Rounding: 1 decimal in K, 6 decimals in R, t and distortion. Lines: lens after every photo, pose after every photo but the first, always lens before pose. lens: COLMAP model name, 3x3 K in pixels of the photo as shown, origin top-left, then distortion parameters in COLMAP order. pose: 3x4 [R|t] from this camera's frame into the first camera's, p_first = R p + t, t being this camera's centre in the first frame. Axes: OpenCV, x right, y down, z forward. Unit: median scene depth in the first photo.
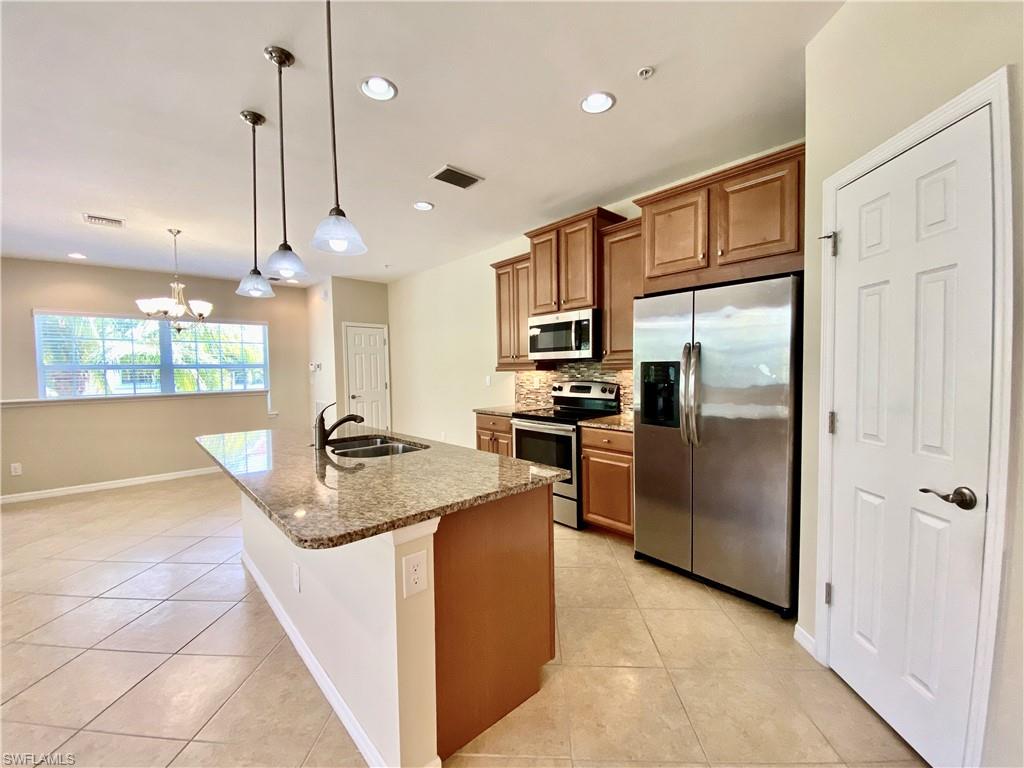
lens RADIAL K [[414.5, 0, 509.5], [0, 414.5, 388.0], [0, 0, 1]] dist [0.009302, -0.013199]
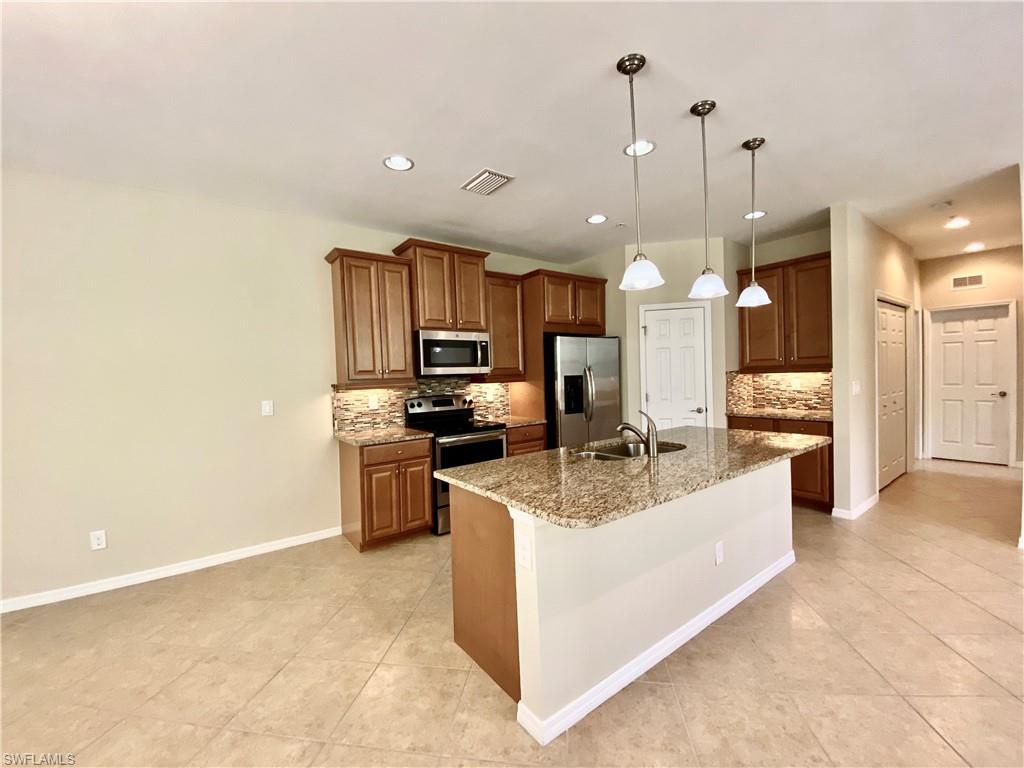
lens RADIAL K [[414.5, 0, 509.8], [0, 414.5, 386.3], [0, 0, 1]] dist [0.009302, -0.013199]
pose [[0.095491, -0.016222, 0.995298, -1.058273], [0.078613, 0.996867, 0.008705, -0.043683], [-0.992321, 0.077412, 0.096467, 0.878285]]
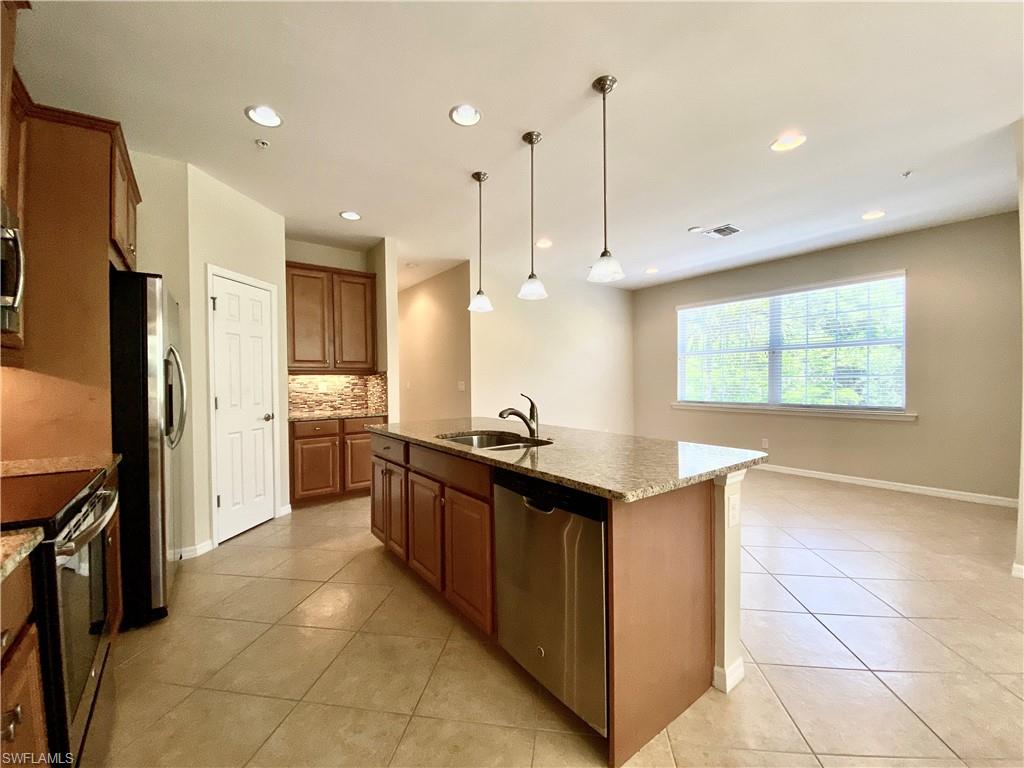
lens RADIAL K [[414.5, 0, 509.2], [0, 414.5, 387.8], [0, 0, 1]] dist [0.009302, -0.013199]
pose [[-0.995403, 0.018238, 0.094022, -0.350672], [0.024186, 0.997751, 0.062515, -0.034603], [-0.092670, 0.064502, -0.993605, 1.445695]]
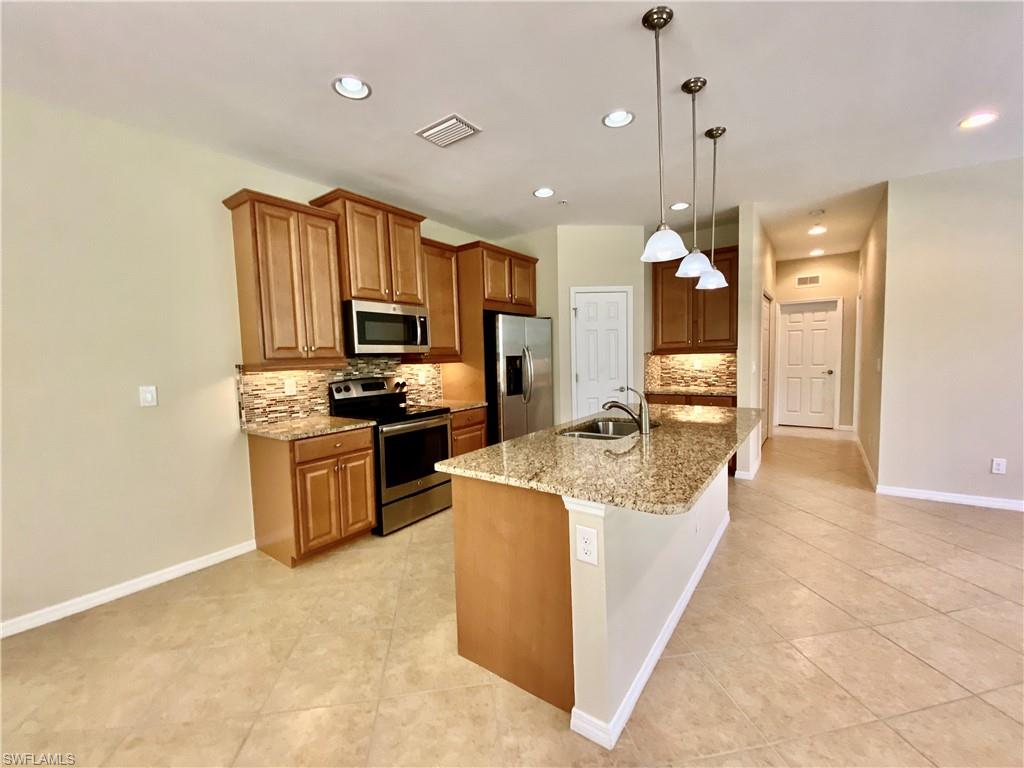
lens RADIAL K [[414.5, 0, 509.0], [0, 414.5, 386.9], [0, 0, 1]] dist [0.009302, -0.013199]
pose [[-0.198651, -0.054977, 0.978527, -0.975957], [0.078746, 0.994302, 0.071850, -0.047581], [-0.976902, 0.091328, -0.193189, 1.070947]]
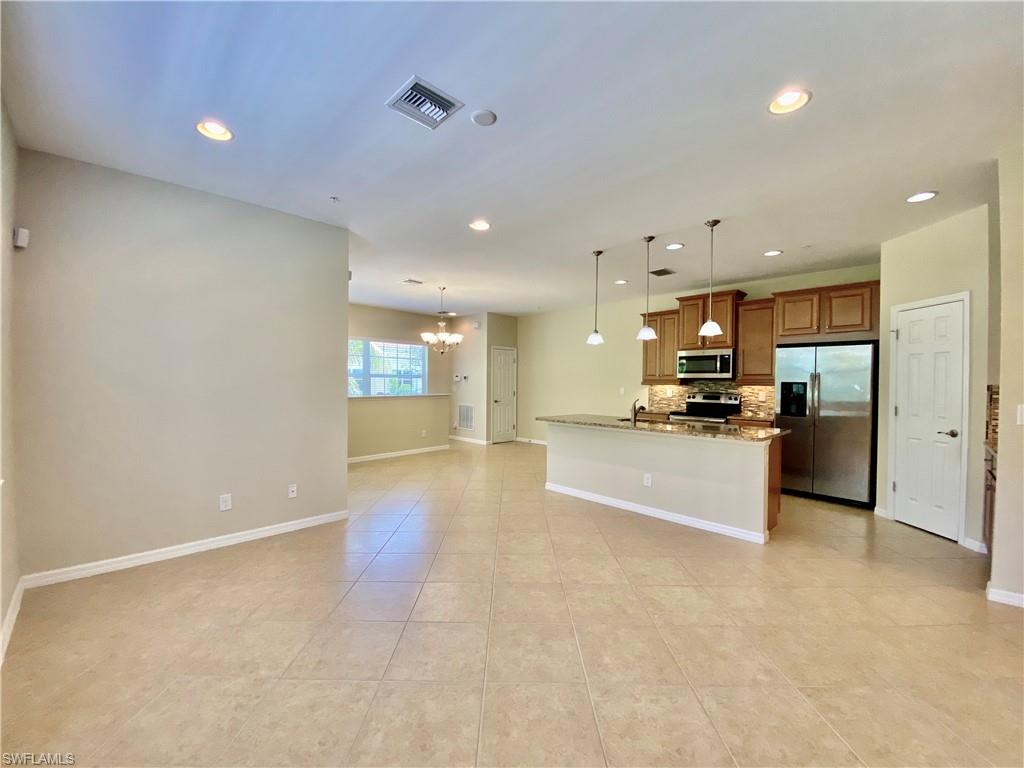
lens RADIAL K [[414.5, 0, 505.9], [0, 414.5, 387.5], [0, 0, 1]] dist [0.009302, -0.013199]
pose [[0.999572, 0.023497, 0.017424, -0.771701], [-0.022900, 0.999169, -0.033706, 0.043137], [-0.018202, 0.033292, 0.999280, -0.677915]]
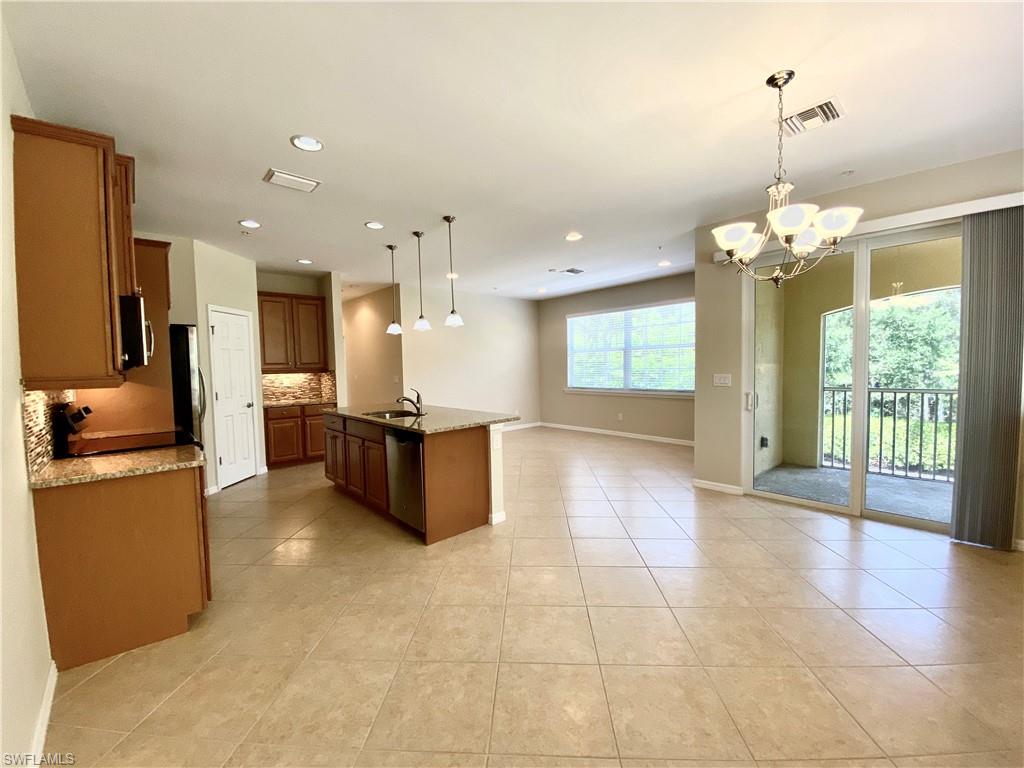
lens RADIAL K [[414.5, 0, 508.8], [0, 414.5, 387.8], [0, 0, 1]] dist [0.009302, -0.013199]
pose [[-0.999522, 0.030483, 0.005230, -0.616444], [0.030856, 0.994410, 0.100978, -0.100240], [-0.002122, 0.101091, -0.994875, 2.000705]]
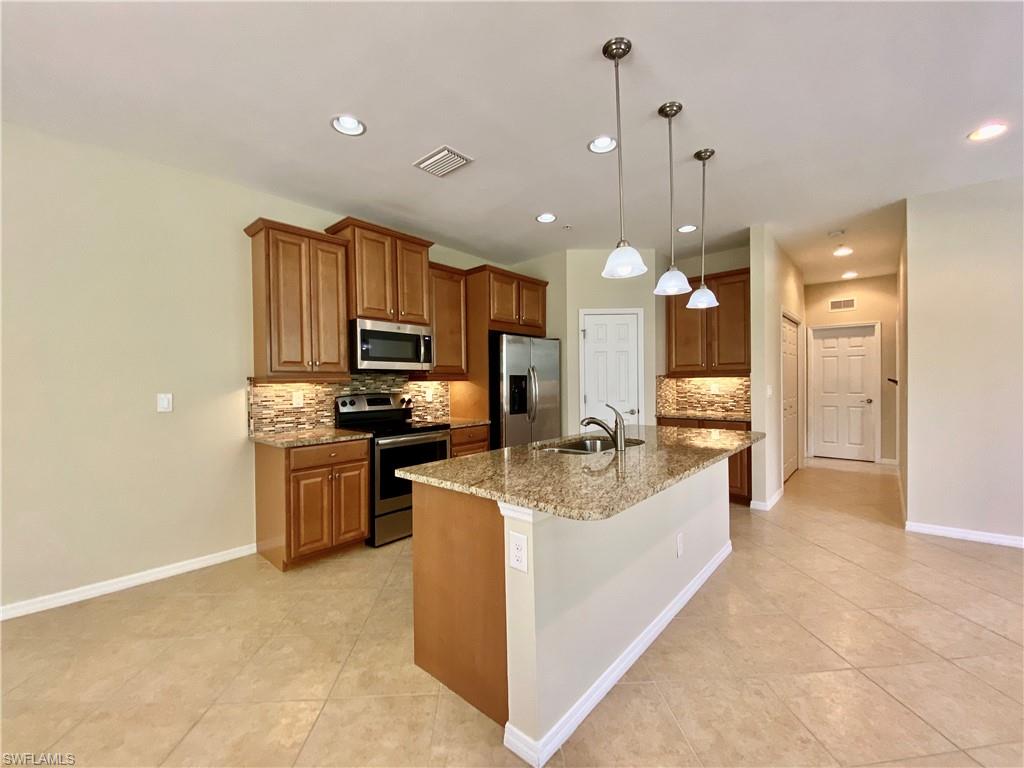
lens RADIAL K [[414.5, 0, 509.0], [0, 414.5, 386.8], [0, 0, 1]] dist [0.009302, -0.013199]
pose [[-0.106276, 0.003595, 0.994330, -1.008014], [0.061343, 0.998112, 0.002948, -0.019602], [-0.992443, 0.061308, -0.106296, 0.968307]]
